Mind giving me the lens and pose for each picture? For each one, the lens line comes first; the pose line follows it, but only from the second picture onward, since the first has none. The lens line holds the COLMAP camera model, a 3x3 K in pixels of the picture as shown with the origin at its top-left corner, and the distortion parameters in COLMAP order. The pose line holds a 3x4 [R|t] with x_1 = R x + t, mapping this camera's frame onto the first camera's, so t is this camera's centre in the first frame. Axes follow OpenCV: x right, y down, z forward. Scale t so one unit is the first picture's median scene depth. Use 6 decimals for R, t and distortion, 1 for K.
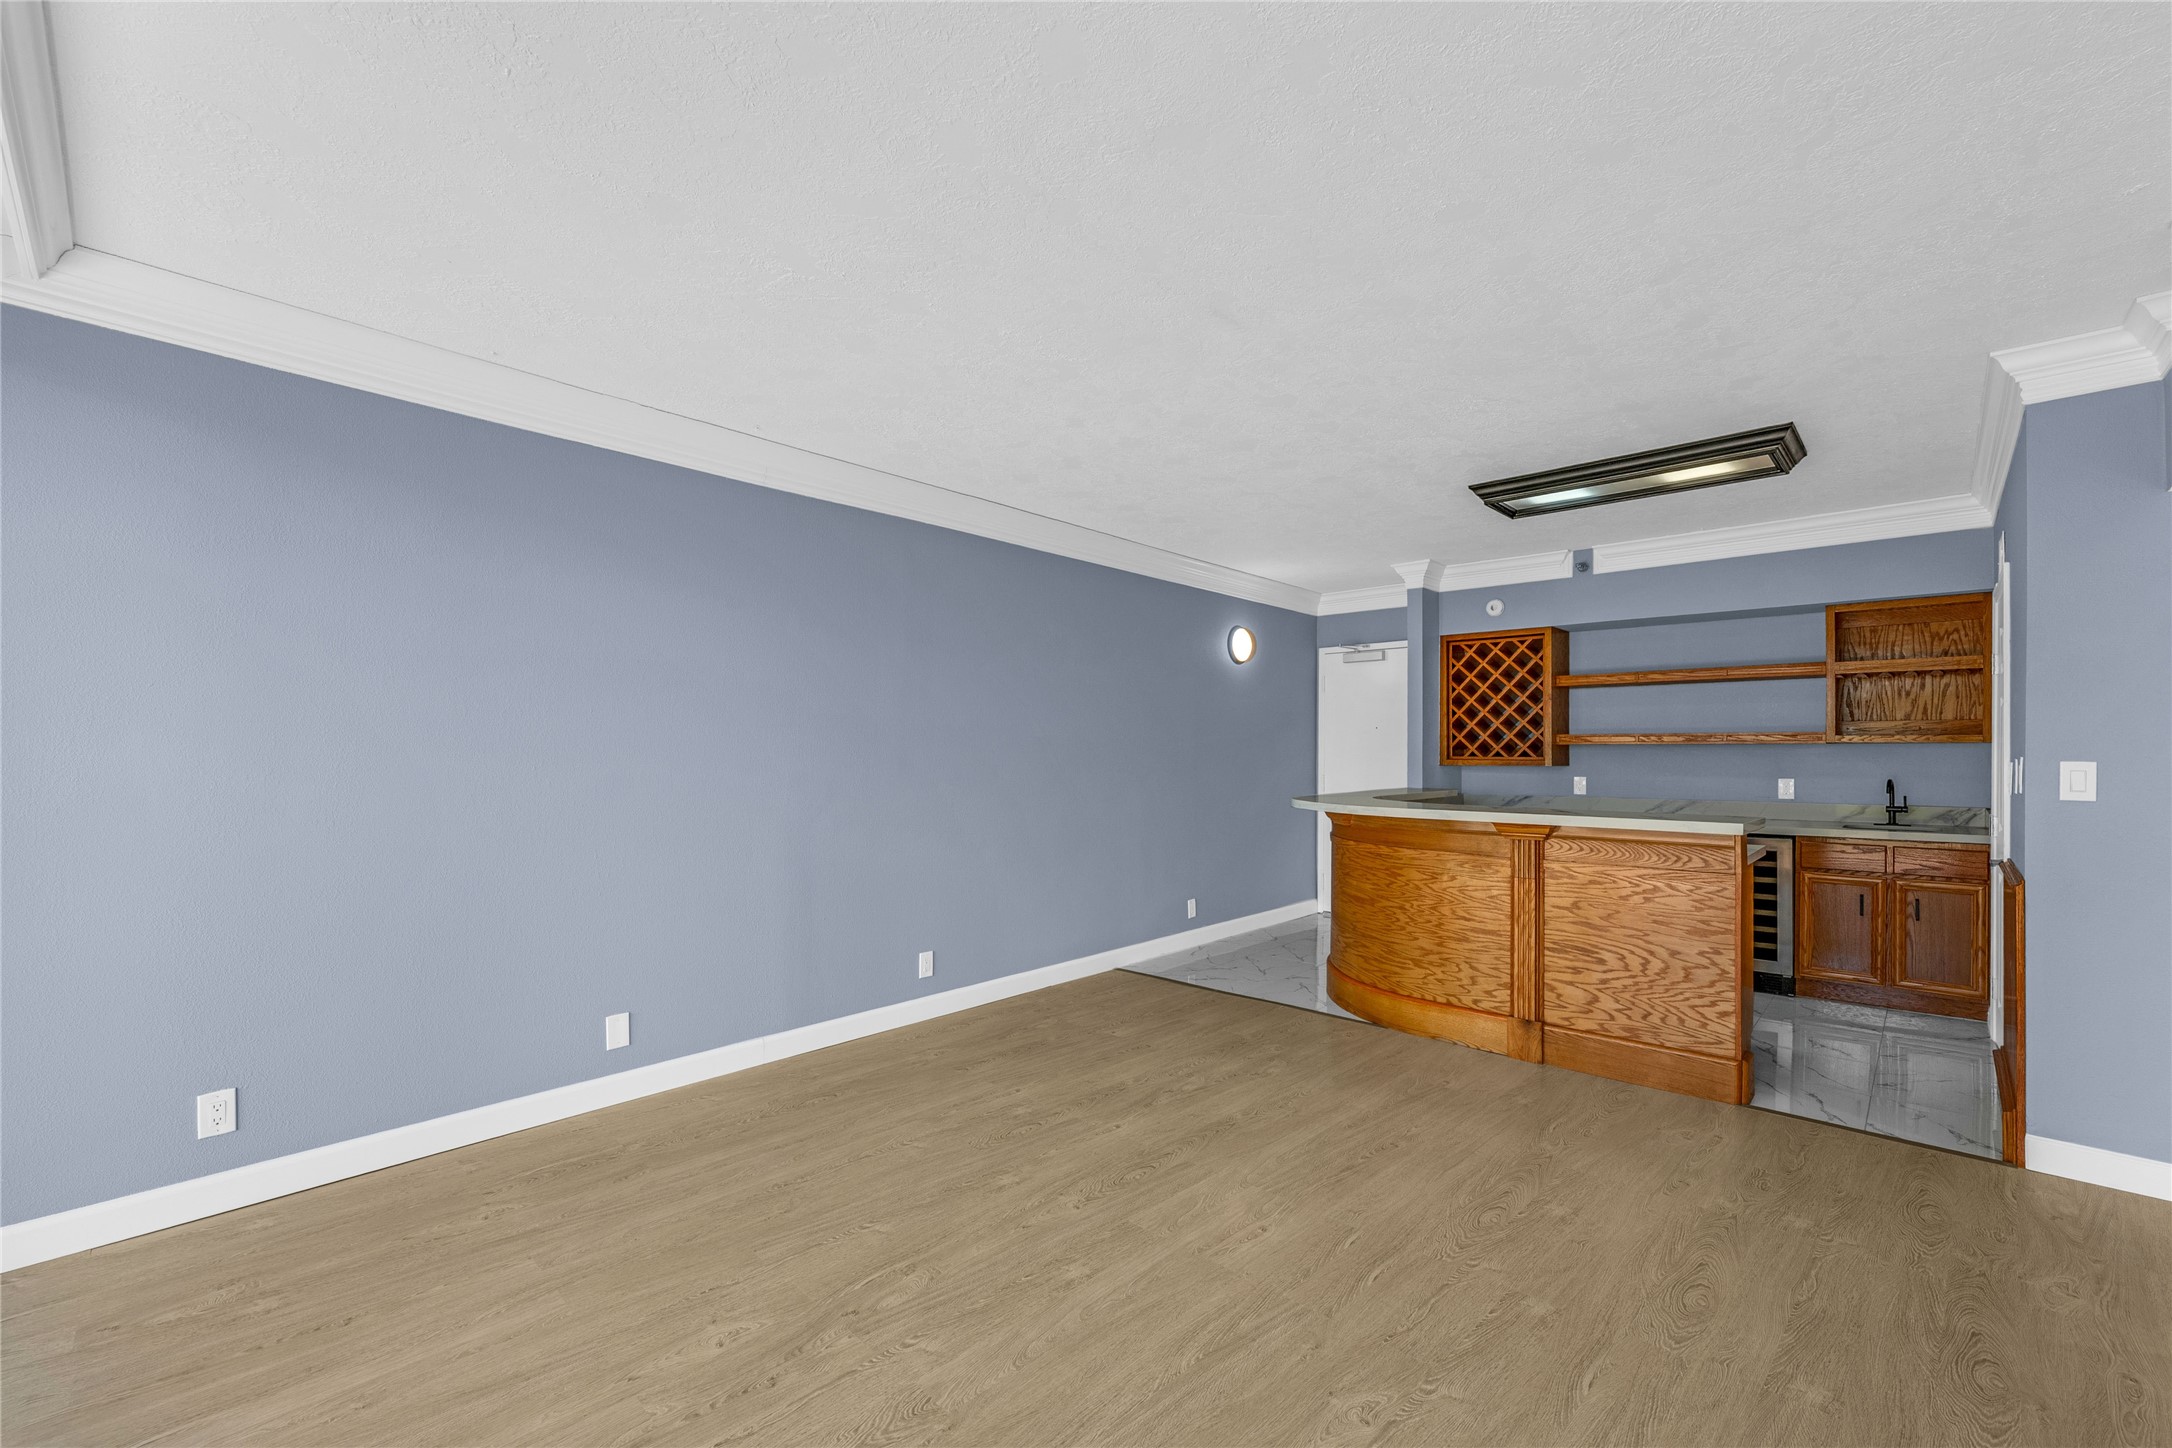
lens RADIAL K [[901.1, 0, 1093.2], [0, 901.1, 745.0], [0, 0, 1]] dist [0.007591, -0.002991]
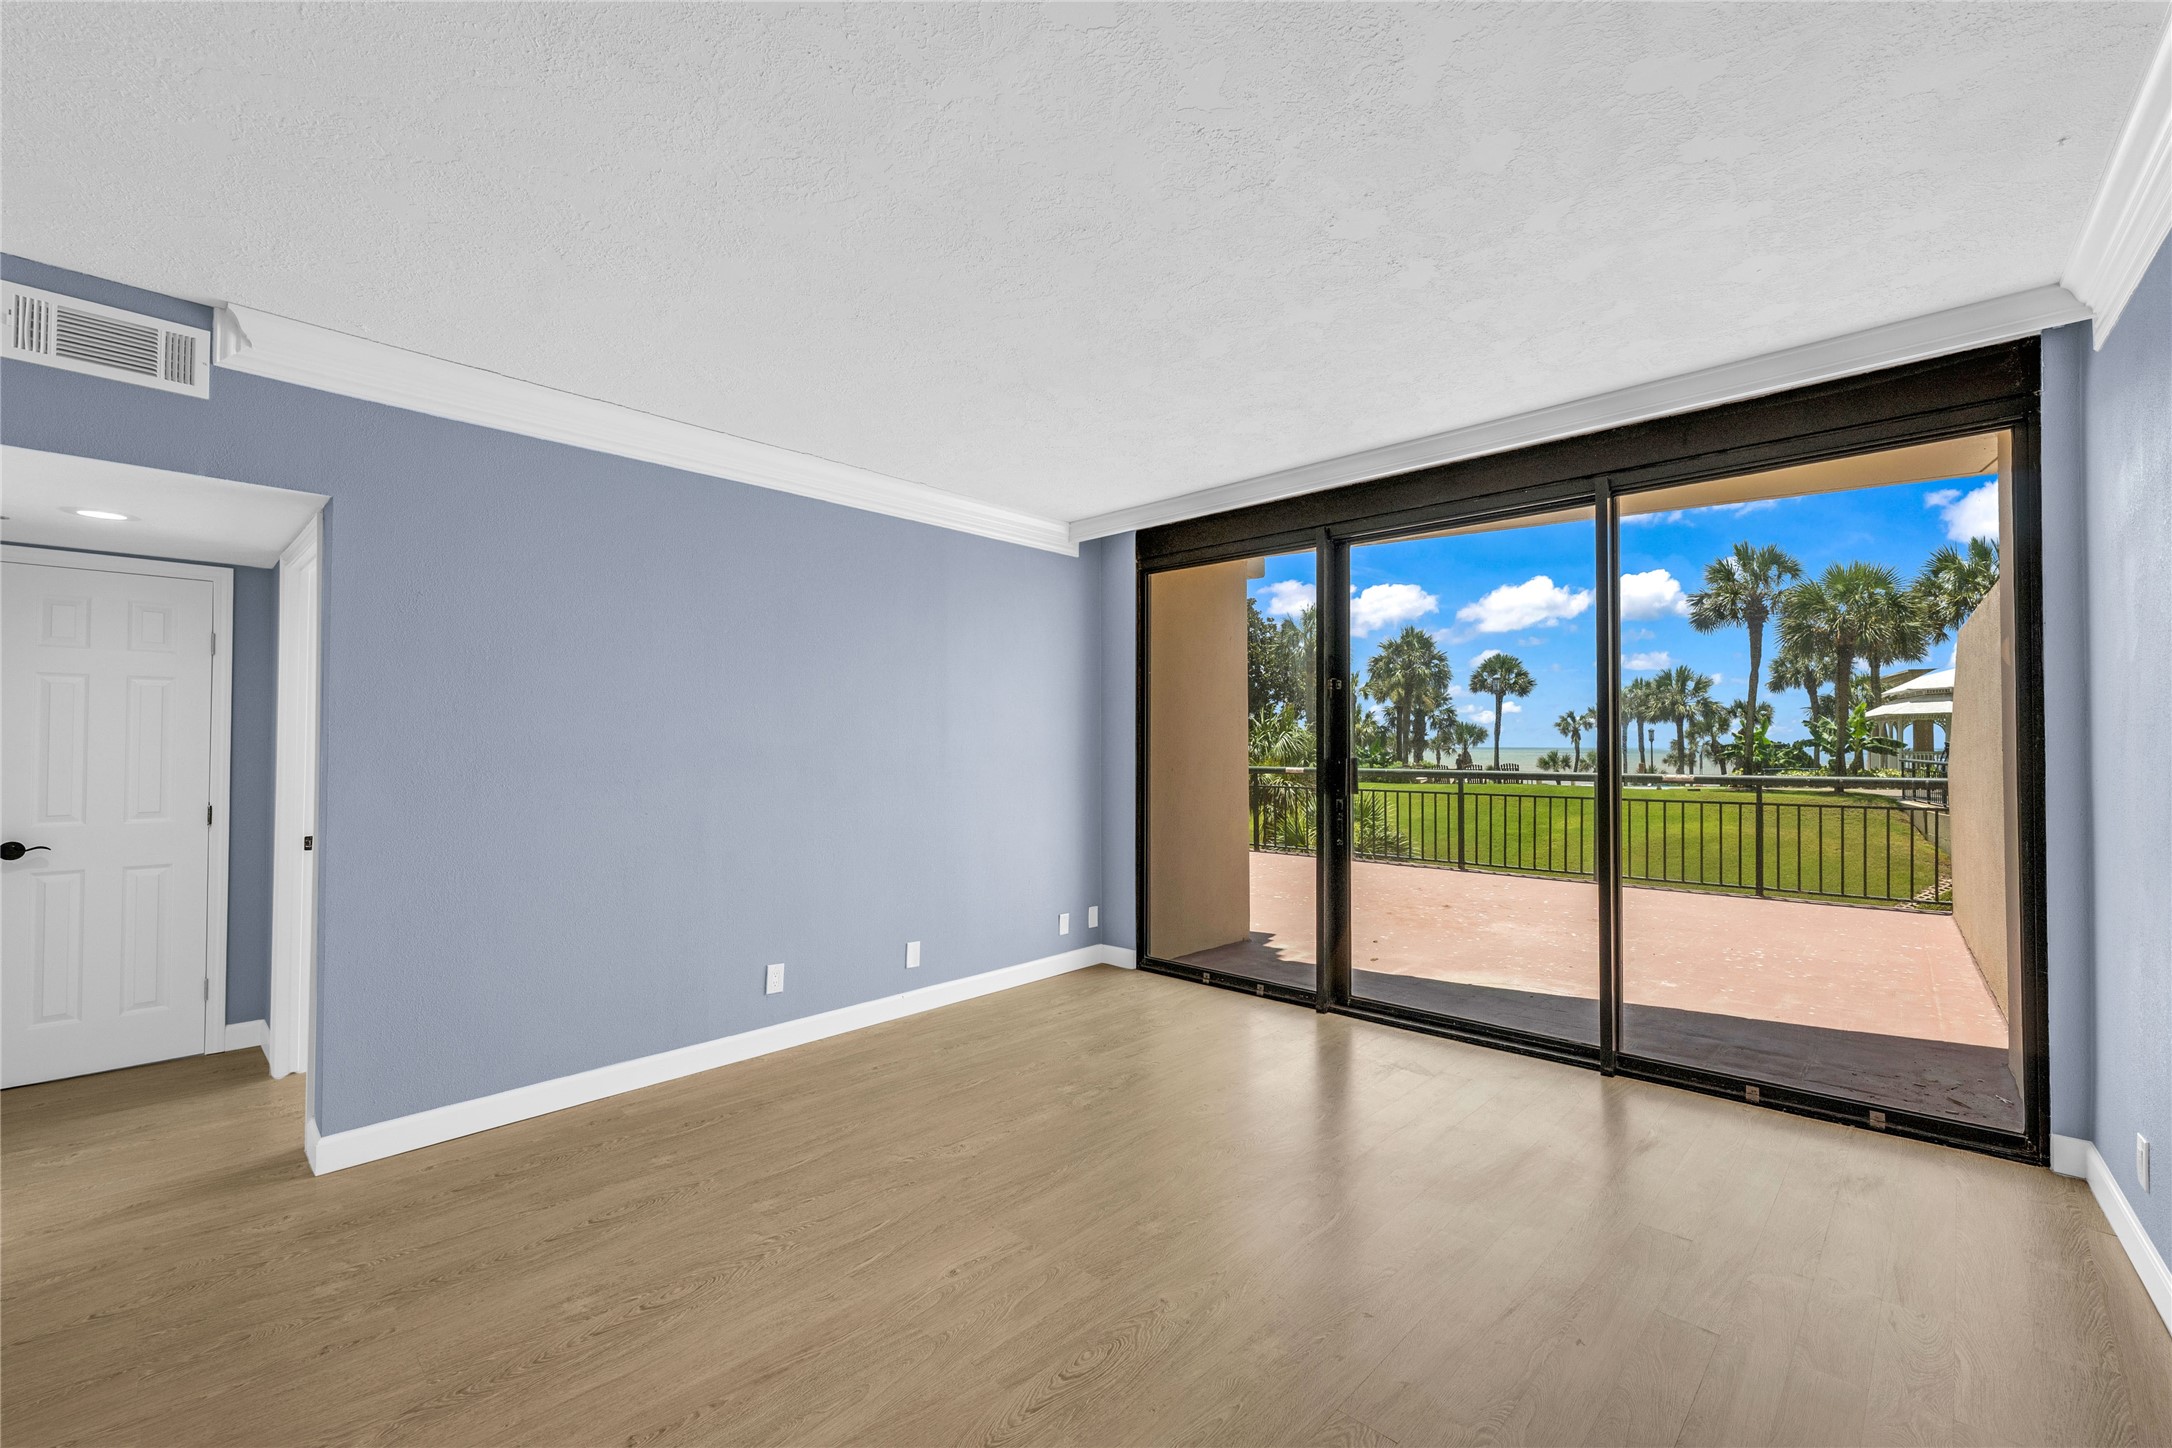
lens RADIAL K [[901.1, 0, 1090.2], [0, 901.1, 733.0], [0, 0, 1]] dist [0.007591, -0.002991]
pose [[-0.999850, -0.001907, -0.017233, 0.036168], [-0.001575, 0.999814, -0.019229, 0.005994], [0.017266, -0.019199, -0.999667, 1.027387]]
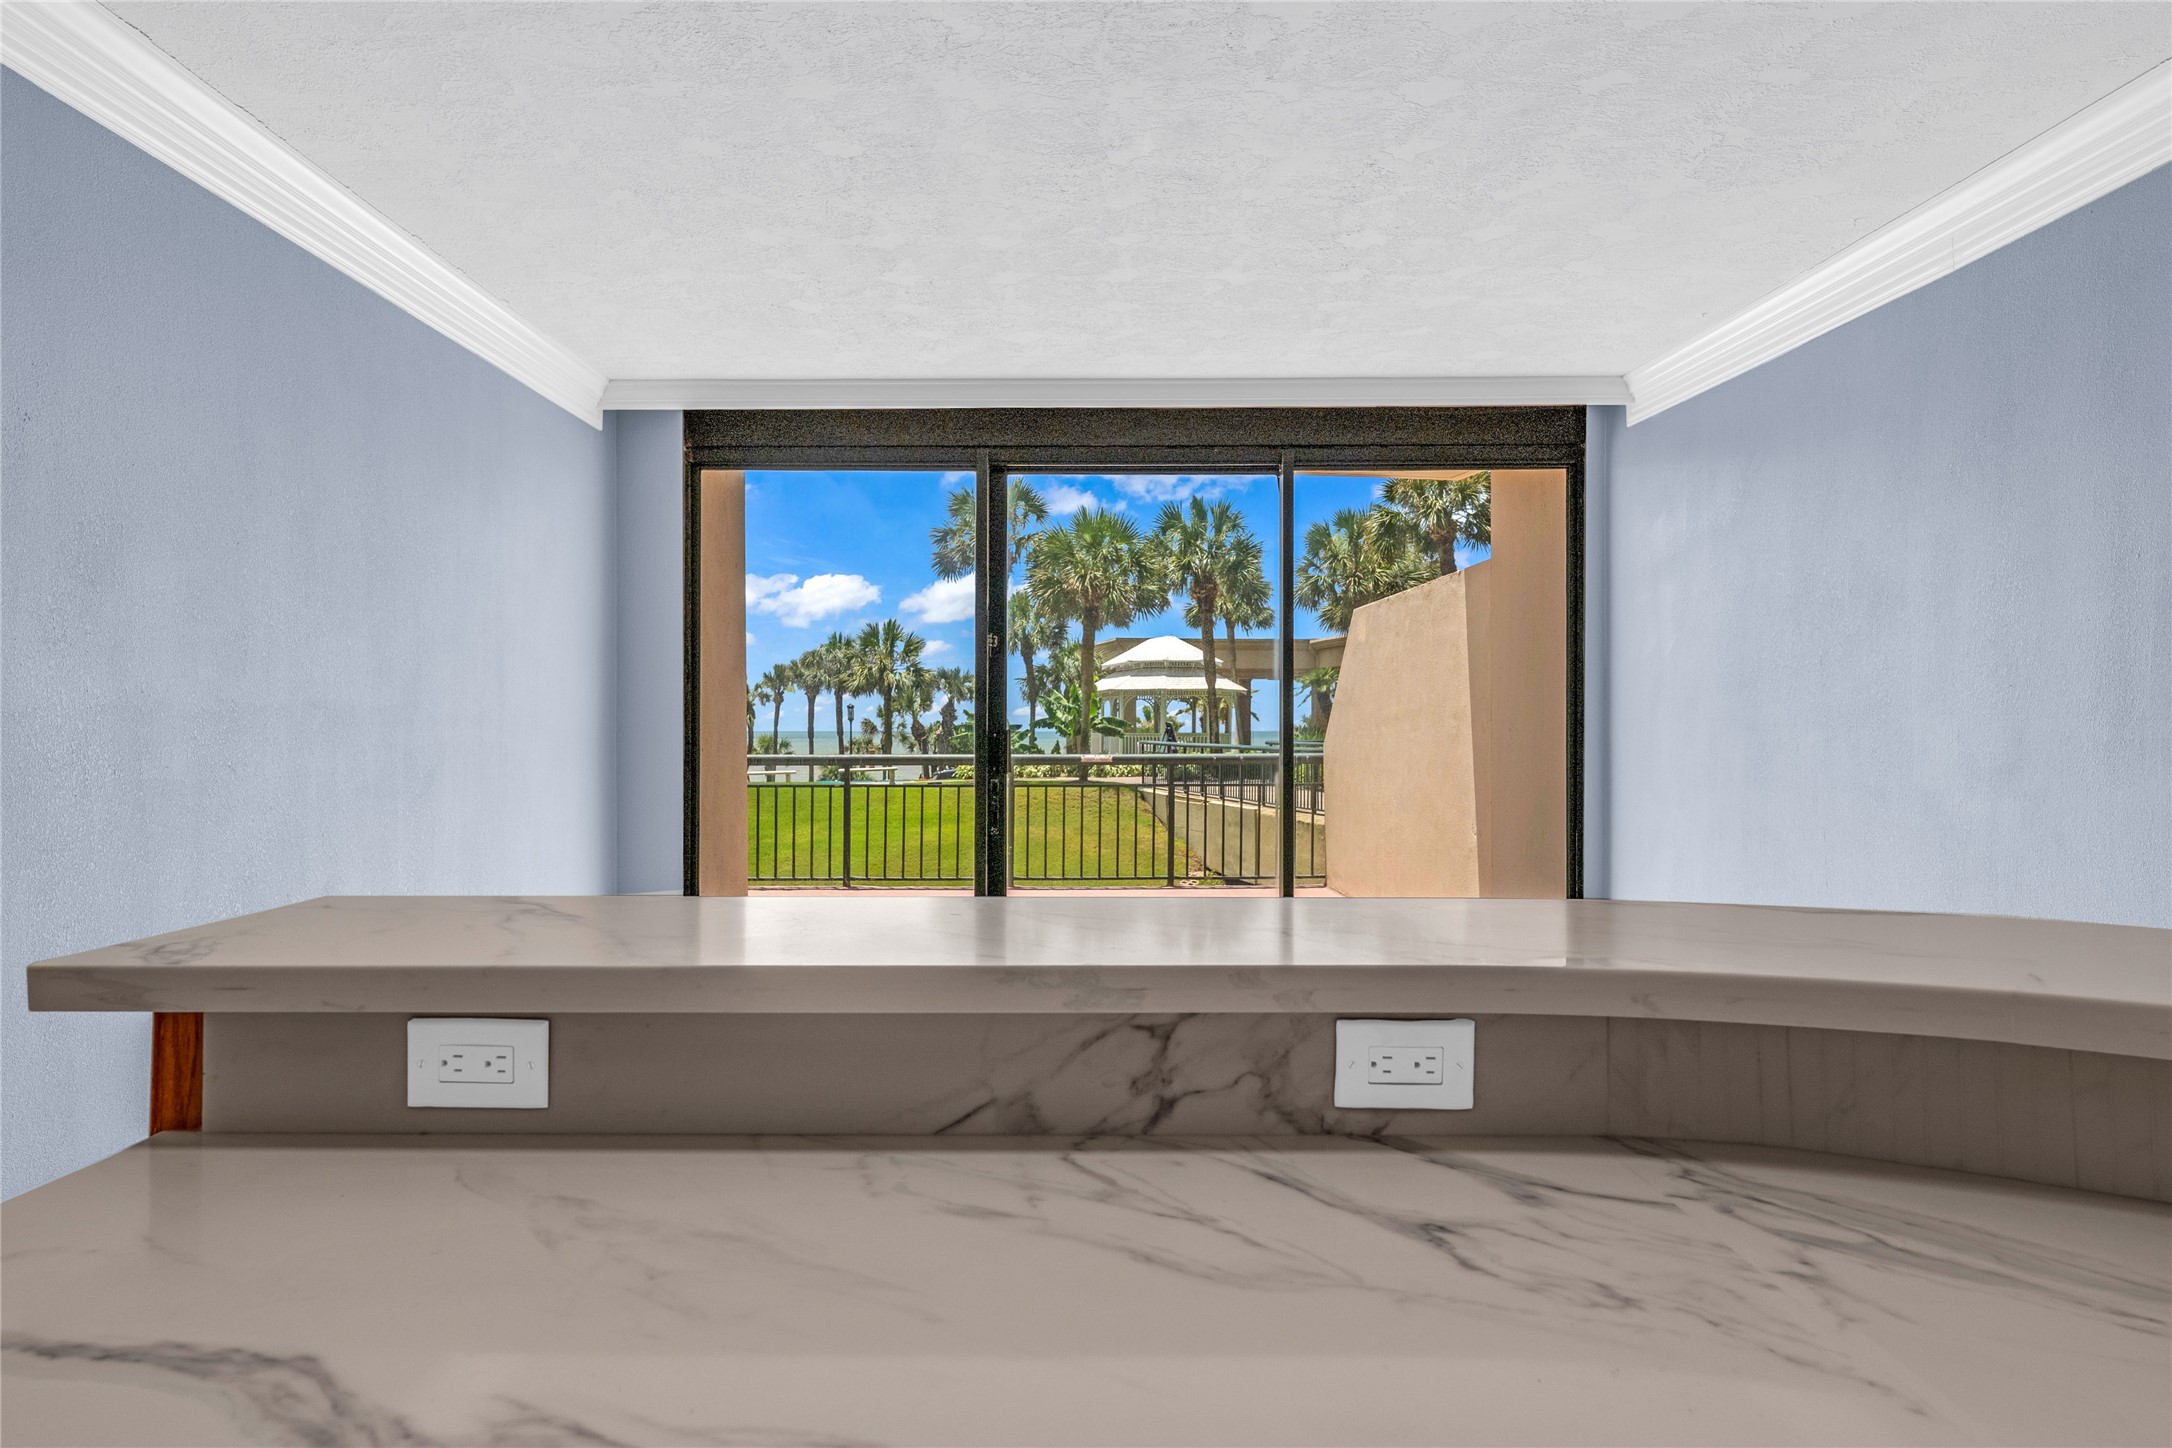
lens RADIAL K [[1484.1, 0, 1093.0], [0, 1484.1, 719.9], [0, 0, 1]] dist [0.006636, -0.004007]
pose [[-0.718127, -0.004553, -0.695897, 0.602725], [0.003883, 0.999937, -0.010549, 0.019514], [0.695901, -0.010278, -0.718064, 1.068140]]
